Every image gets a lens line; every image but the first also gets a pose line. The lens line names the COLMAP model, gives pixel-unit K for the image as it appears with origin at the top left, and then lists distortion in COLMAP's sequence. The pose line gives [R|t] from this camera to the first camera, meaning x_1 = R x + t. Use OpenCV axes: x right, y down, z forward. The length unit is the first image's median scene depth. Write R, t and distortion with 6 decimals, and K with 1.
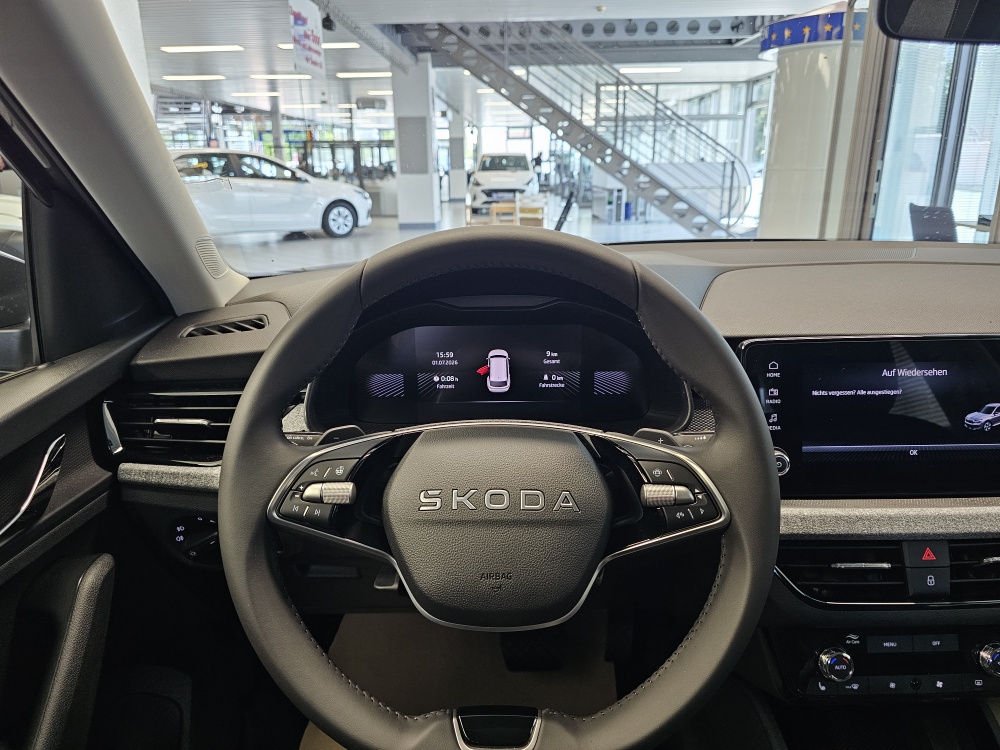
lens RADIAL K [[683.8, 0, 496.3], [0, 683.8, 371.3], [0, 0, 1]] dist [0.054528, -0.056414]
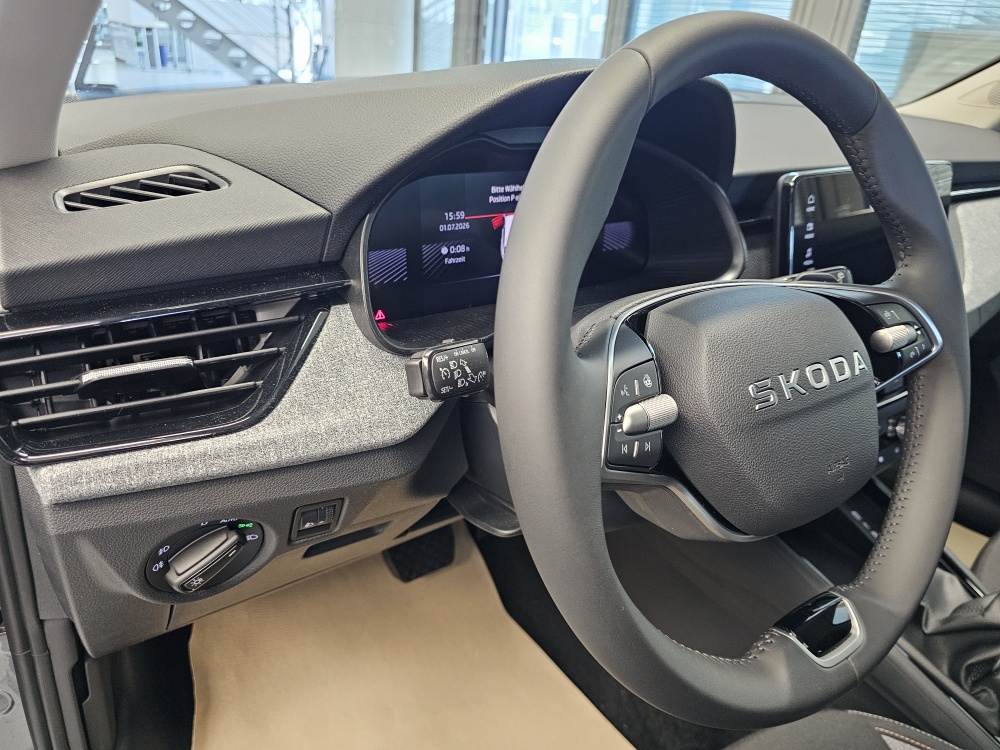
lens RADIAL K [[683.8, 0, 492.0], [0, 683.8, 381.5], [0, 0, 1]] dist [0.054528, -0.056414]
pose [[0.812650, -0.199926, 0.547384, -0.481239], [0.086733, 0.970341, 0.225643, -0.014418], [-0.576261, -0.135893, 0.805888, 0.359837]]
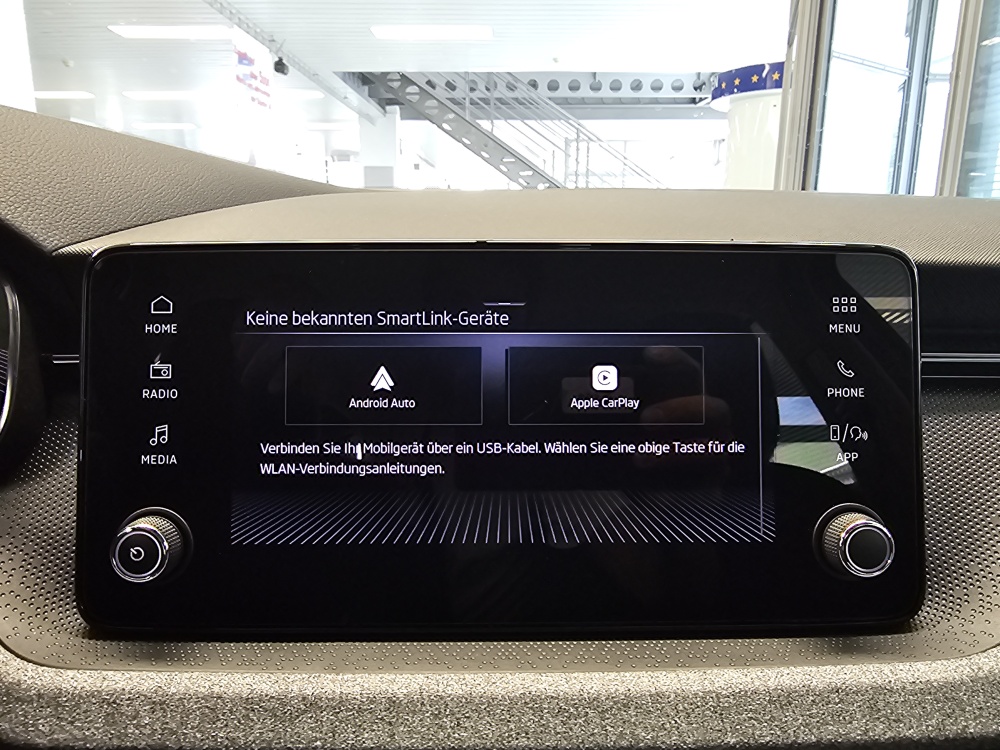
lens RADIAL K [[686.7, 0, 490.1], [0, 686.7, 372.1], [0, 0, 1]] dist [0.004527, -0.003448]
pose [[0.999754, 0.014985, 0.016378, 0.499241], [-0.013672, 0.996894, -0.077562, 0.050574], [-0.017489, 0.077319, 0.996853, 0.504113]]
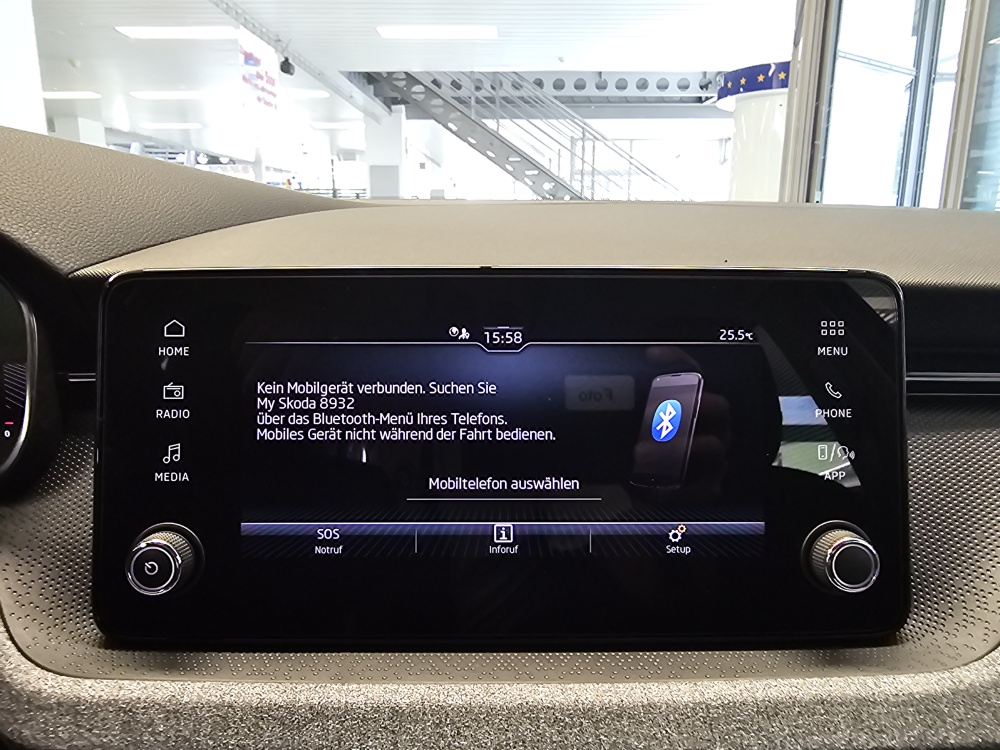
lens RADIAL K [[686.7, 0, 491.5], [0, 686.7, 372.8], [0, 0, 1]] dist [0.004527, -0.003448]
pose [[0.999818, 0.015944, 0.010479, 0.501839], [-0.015118, 0.997095, -0.074656, 0.039950], [-0.011638, 0.074484, 0.997154, 0.490075]]
